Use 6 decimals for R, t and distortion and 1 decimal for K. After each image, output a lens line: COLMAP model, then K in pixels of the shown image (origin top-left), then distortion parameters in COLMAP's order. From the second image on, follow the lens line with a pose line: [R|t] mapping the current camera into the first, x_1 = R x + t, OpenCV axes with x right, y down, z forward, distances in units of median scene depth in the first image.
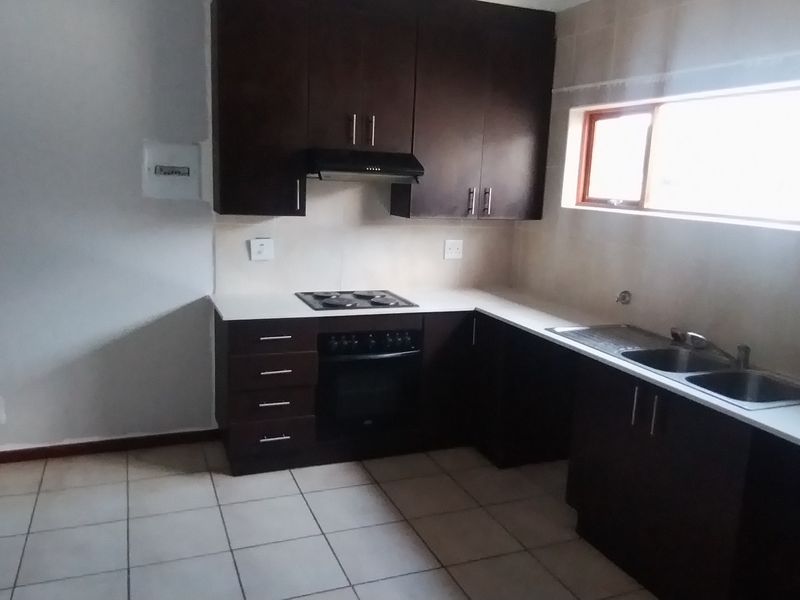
lens RADIAL K [[667.6, 0, 400.0], [0, 667.6, 300.0], [0, 0, 1]] dist [0.039926, -0.078264]
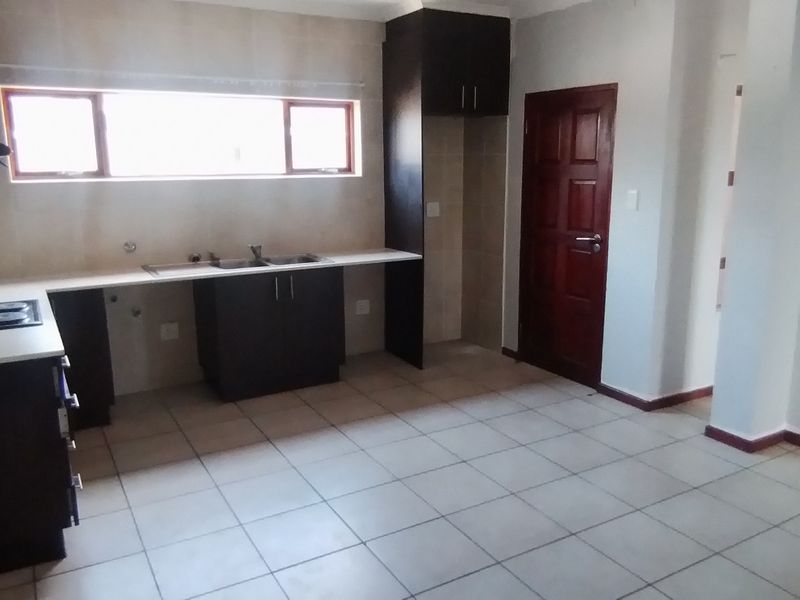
lens RADIAL K [[667.6, 0, 400.0], [0, 667.6, 300.0], [0, 0, 1]] dist [0.039926, -0.078264]
pose [[-0.137033, -0.246304, 0.959456, -0.954960], [0.186107, 0.944943, 0.269159, -0.150703], [-0.972927, 0.215445, -0.083649, 0.616317]]
